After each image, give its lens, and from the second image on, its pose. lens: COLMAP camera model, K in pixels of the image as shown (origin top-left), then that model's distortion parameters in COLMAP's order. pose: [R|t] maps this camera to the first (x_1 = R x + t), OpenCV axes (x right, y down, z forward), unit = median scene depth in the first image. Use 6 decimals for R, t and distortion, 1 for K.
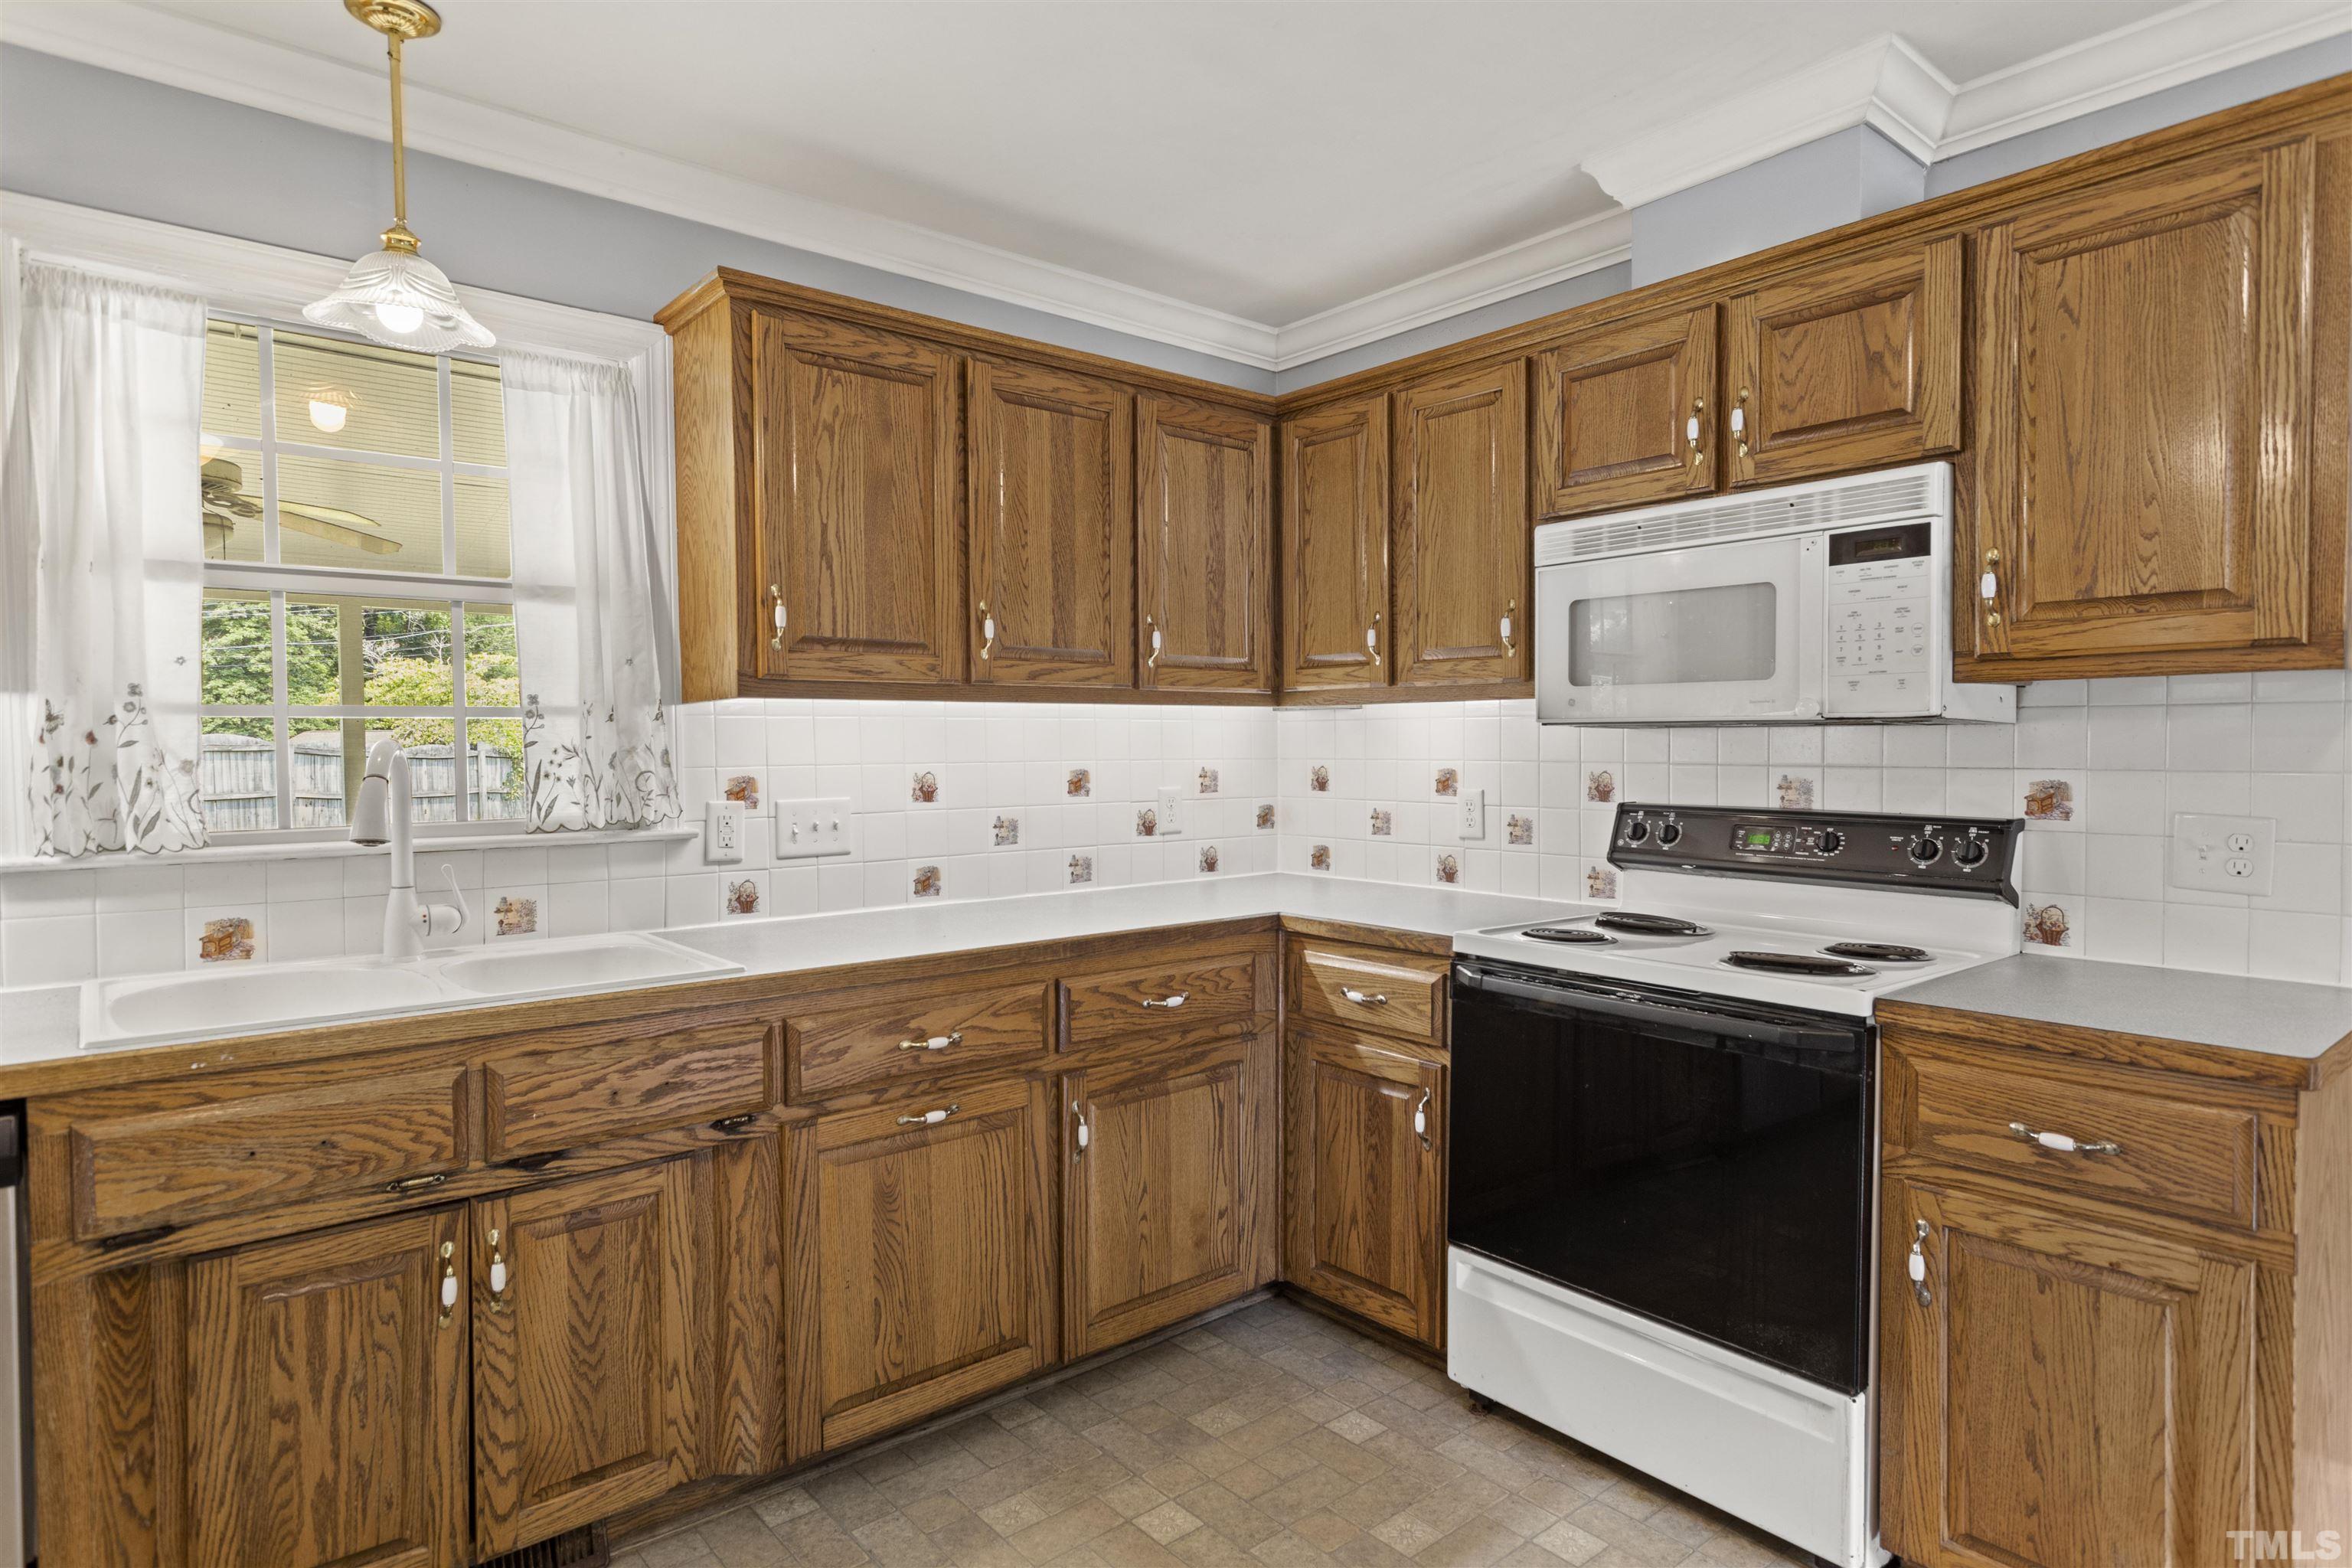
lens RADIAL K [[1292.2, 0, 1171.0], [0, 1292.2, 774.3], [0, 0, 1]] dist [0.008296, 0.002686]
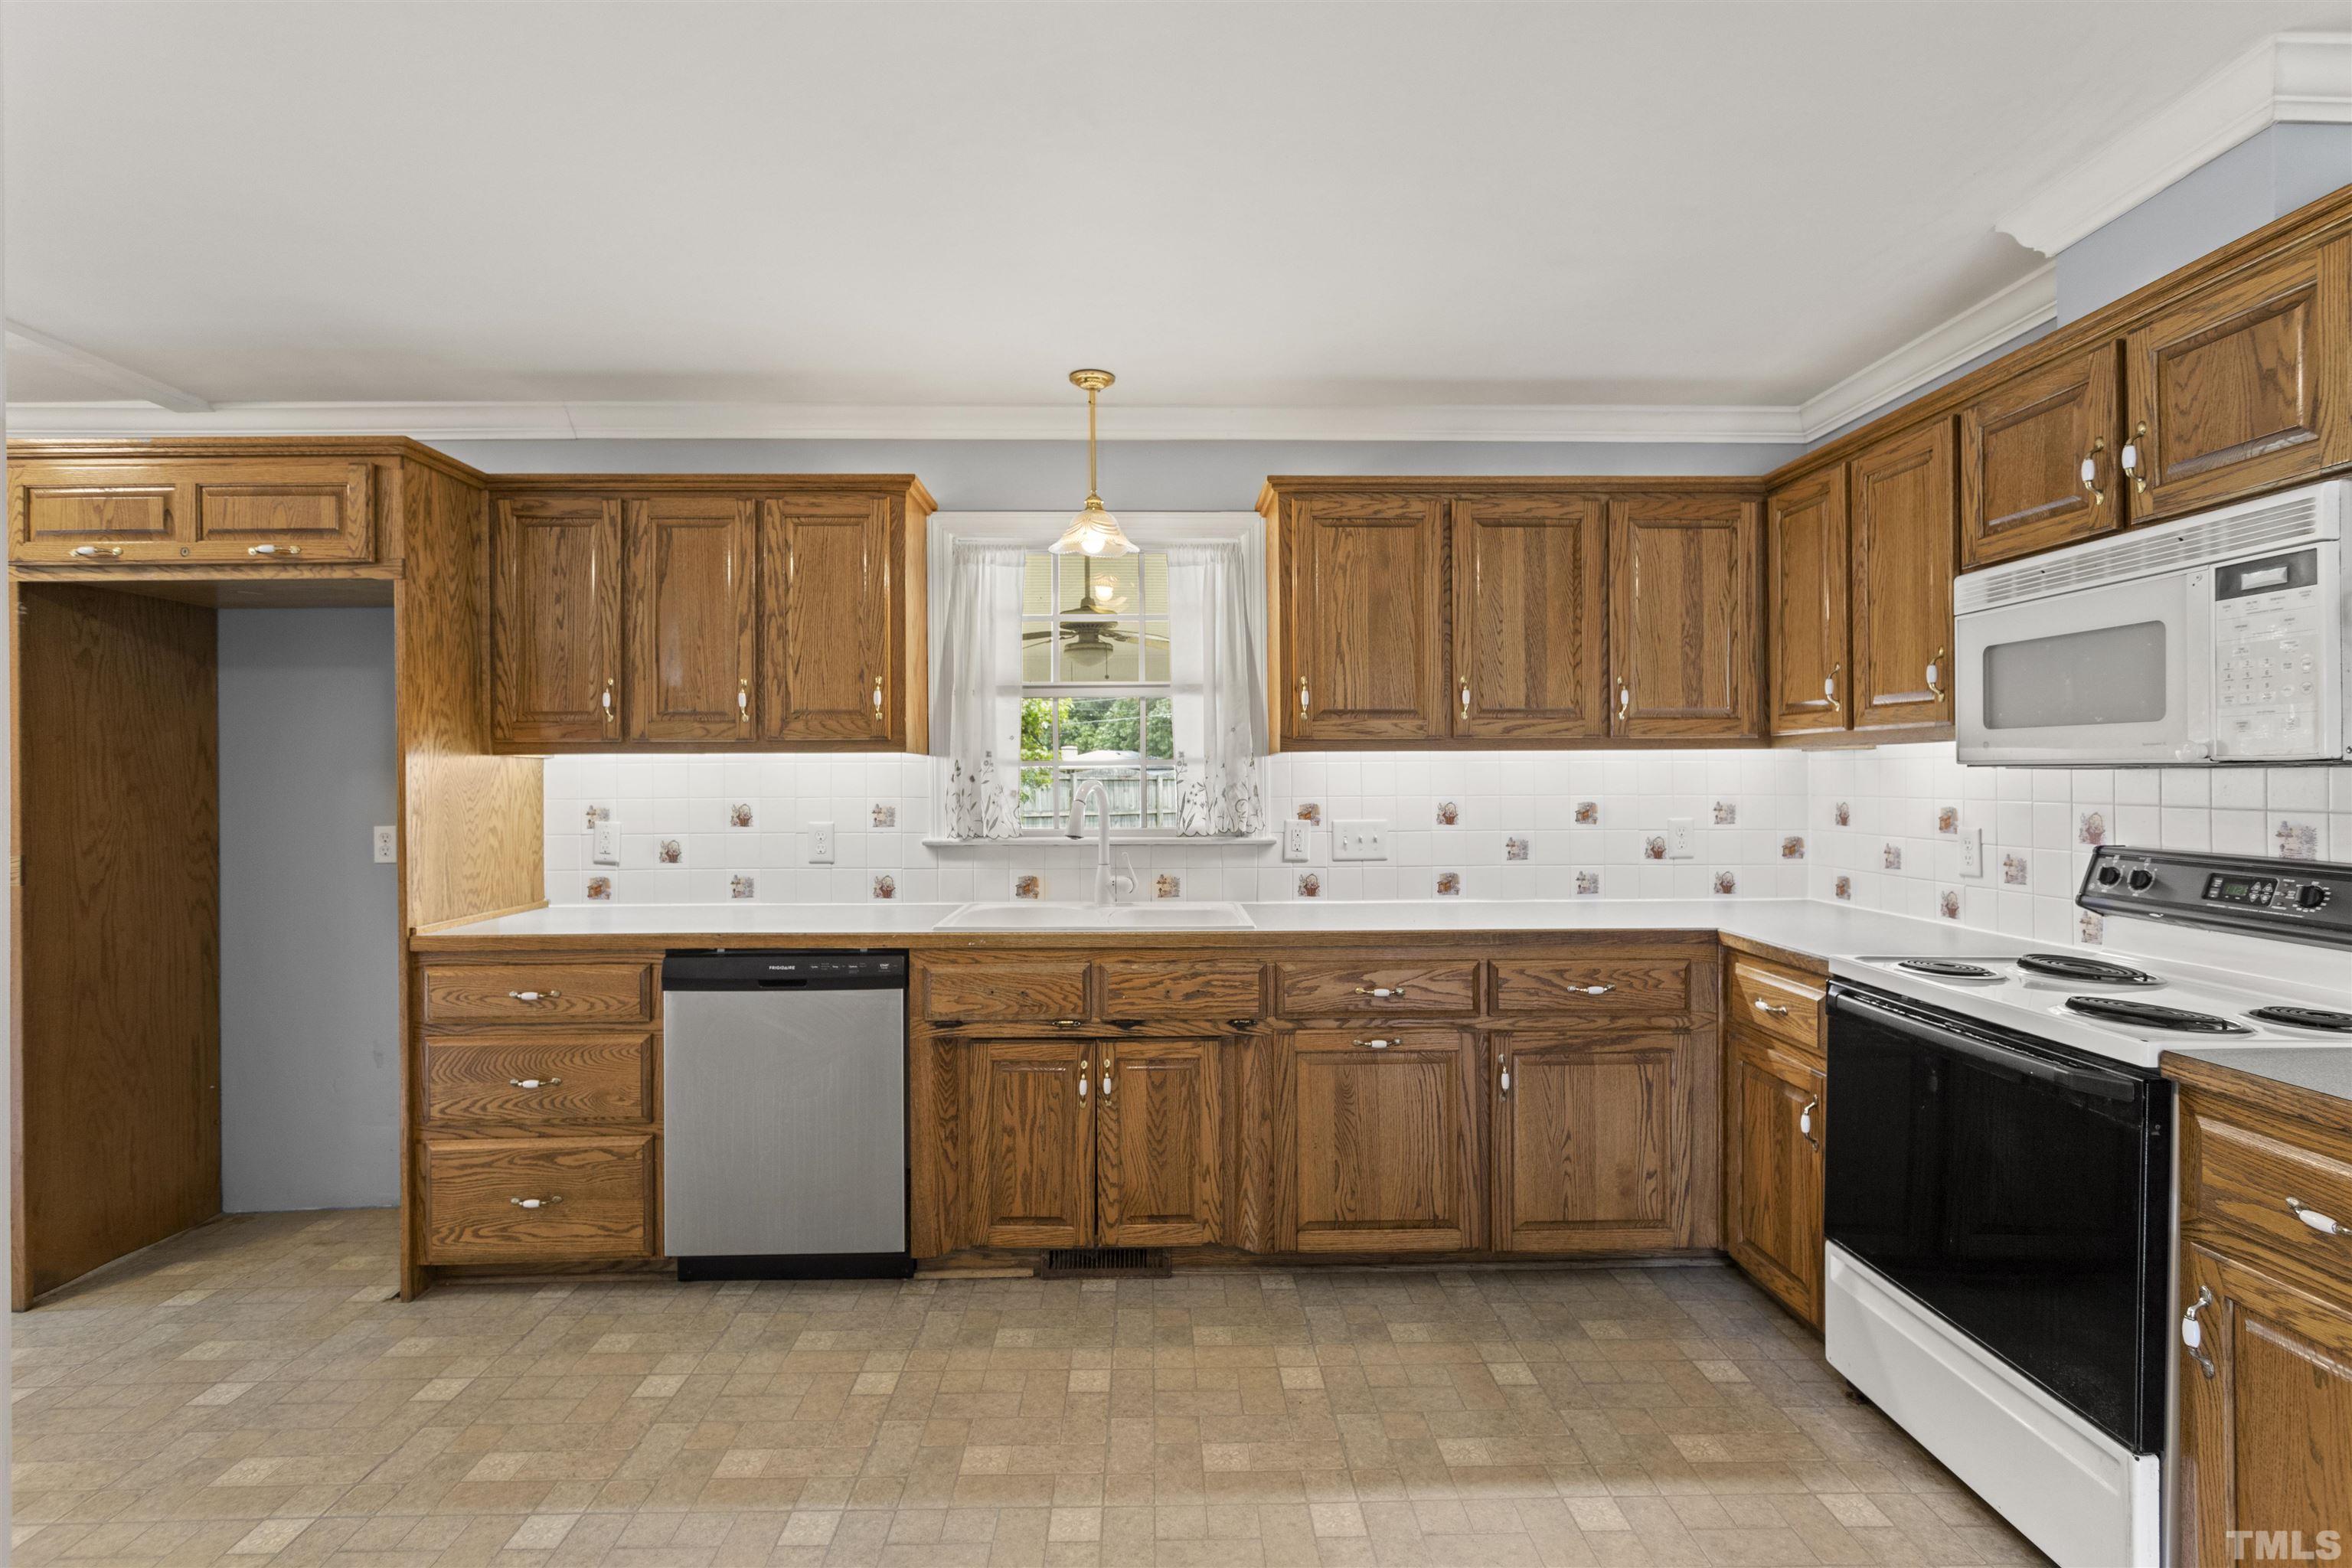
lens RADIAL K [[1106.1, 0, 1172.6], [0, 1106.1, 774.6], [0, 0, 1]] dist [0.000068, 0.001833]
pose [[0.779861, -0.000092, -0.625953, 0.384188], [-0.014260, 0.999738, -0.017913, -0.007660], [0.625791, 0.022896, 0.779655, -0.098284]]
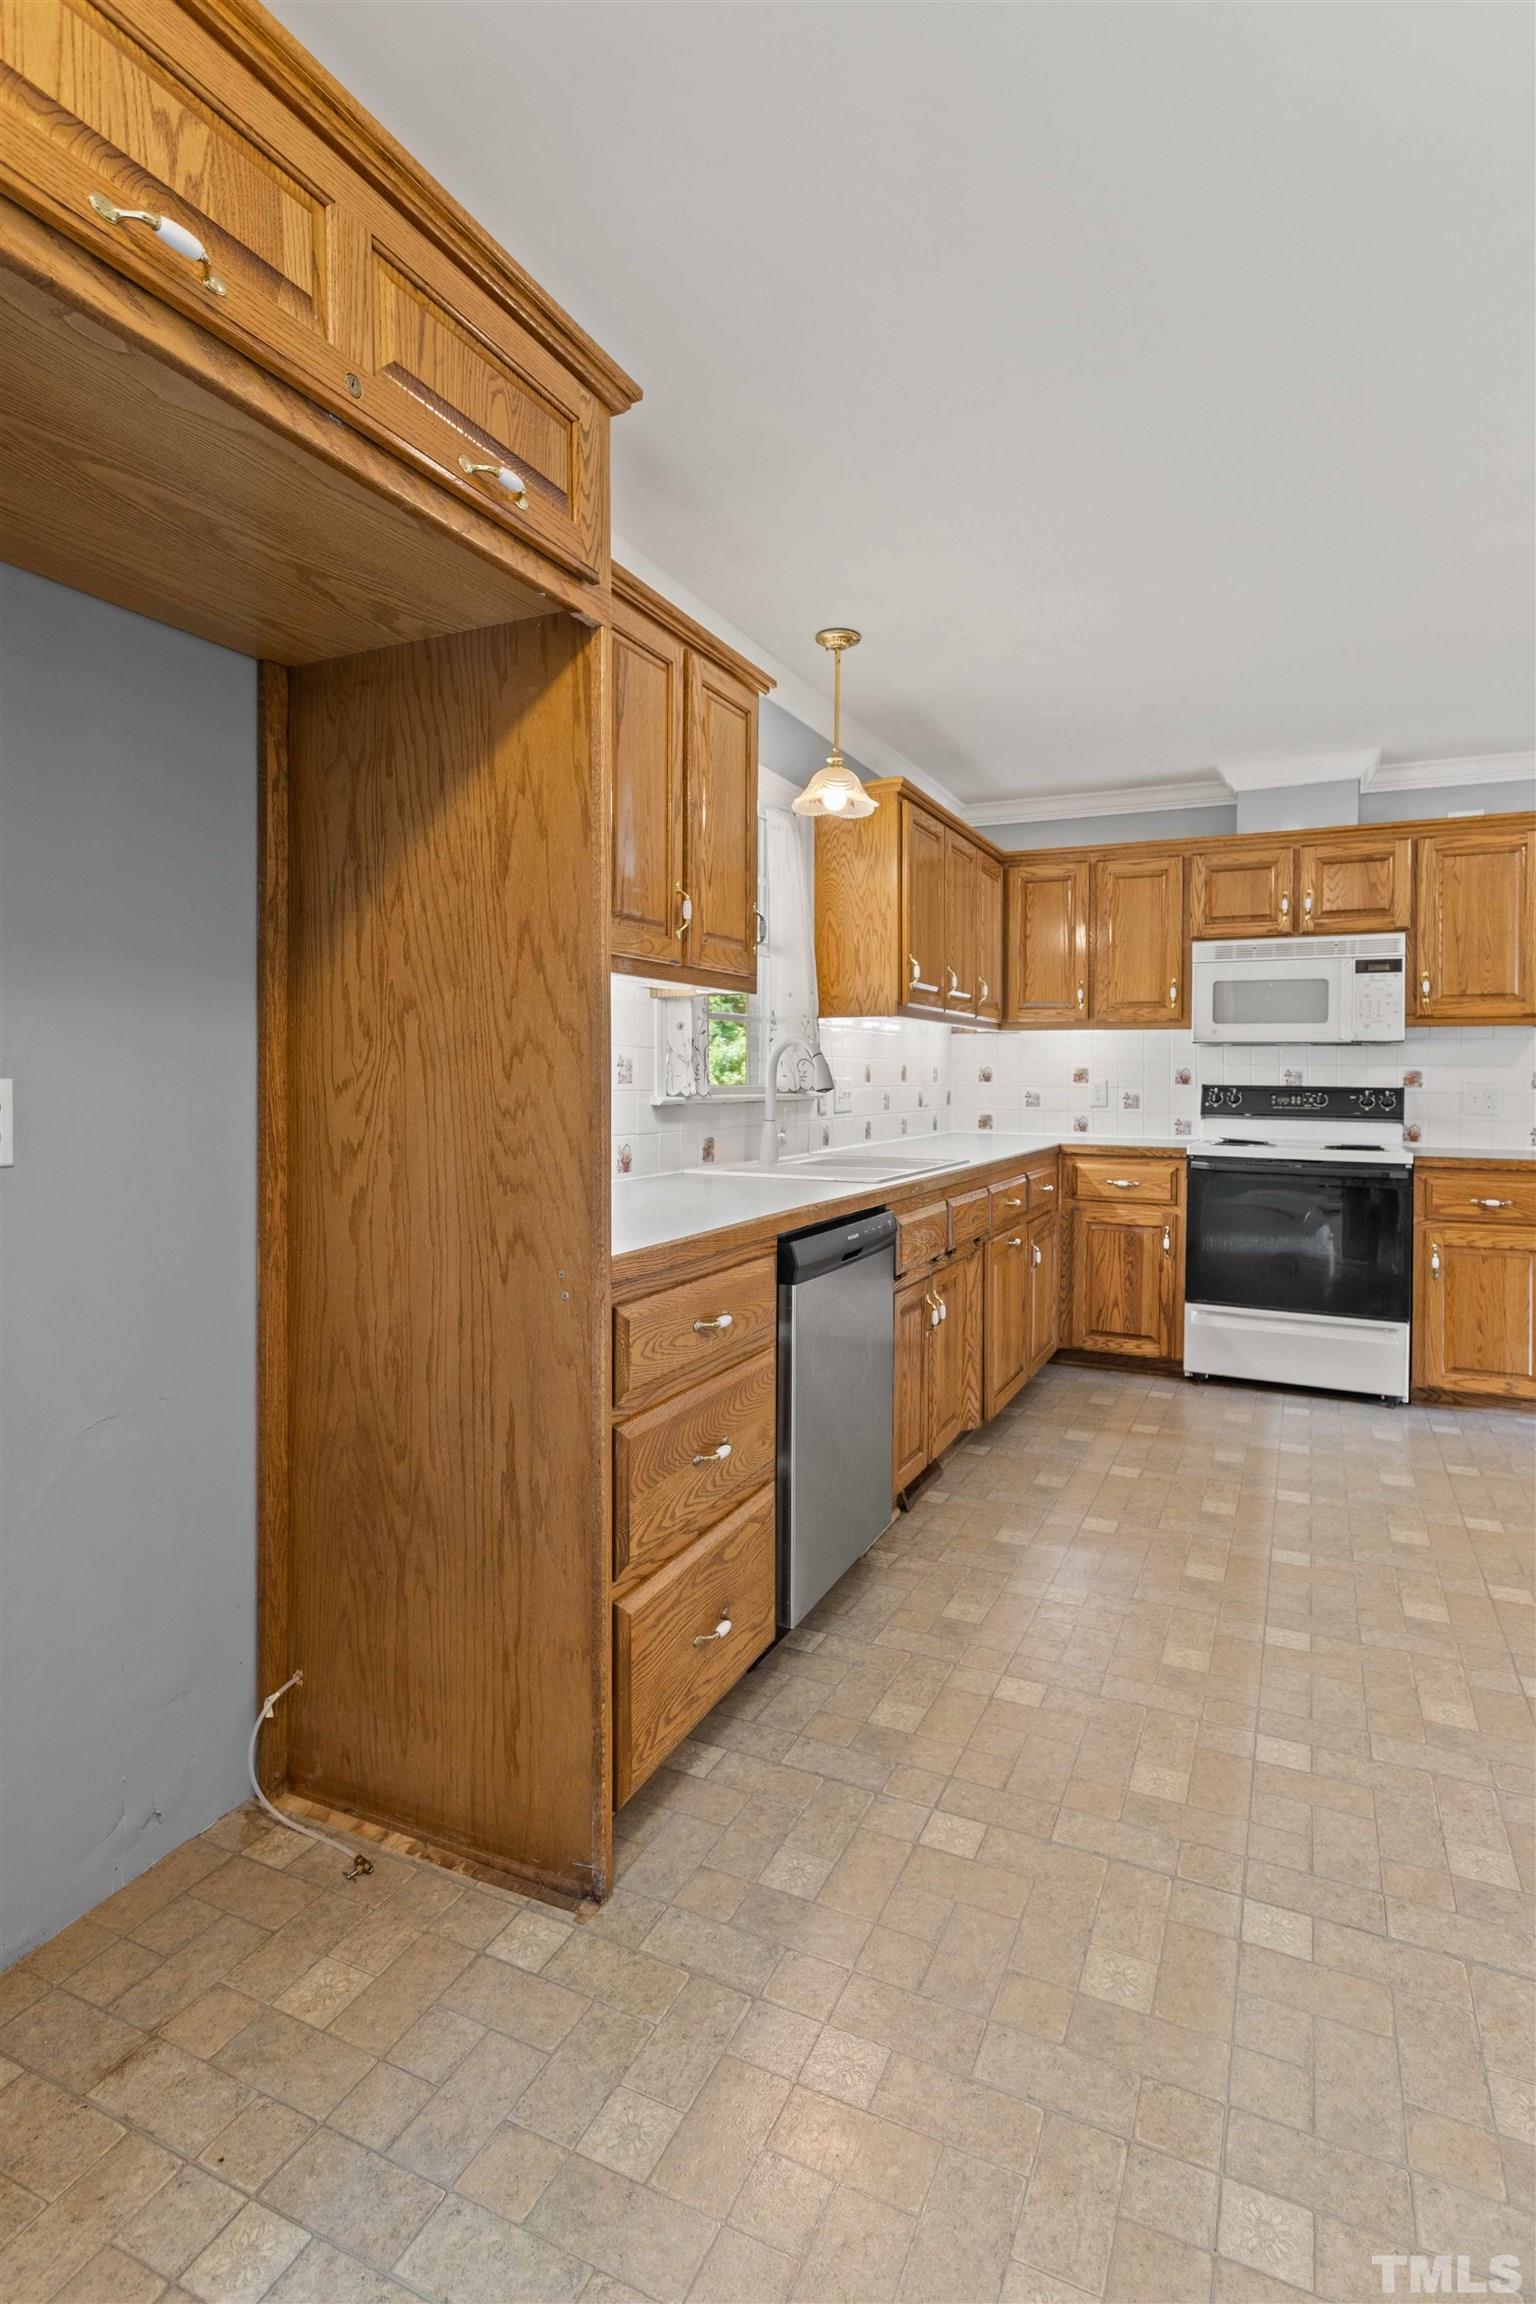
lens RADIAL K [[1155.5, 0, 760.5], [0, 1155.5, 1079.5], [0, 0, 1]] dist [0.001313, 0.000355]
pose [[0.908525, 0.009298, 0.417728, -1.161168], [-0.001411, 0.999815, -0.019186, 0.058057], [-0.417829, 0.016842, 0.908370, -0.357232]]
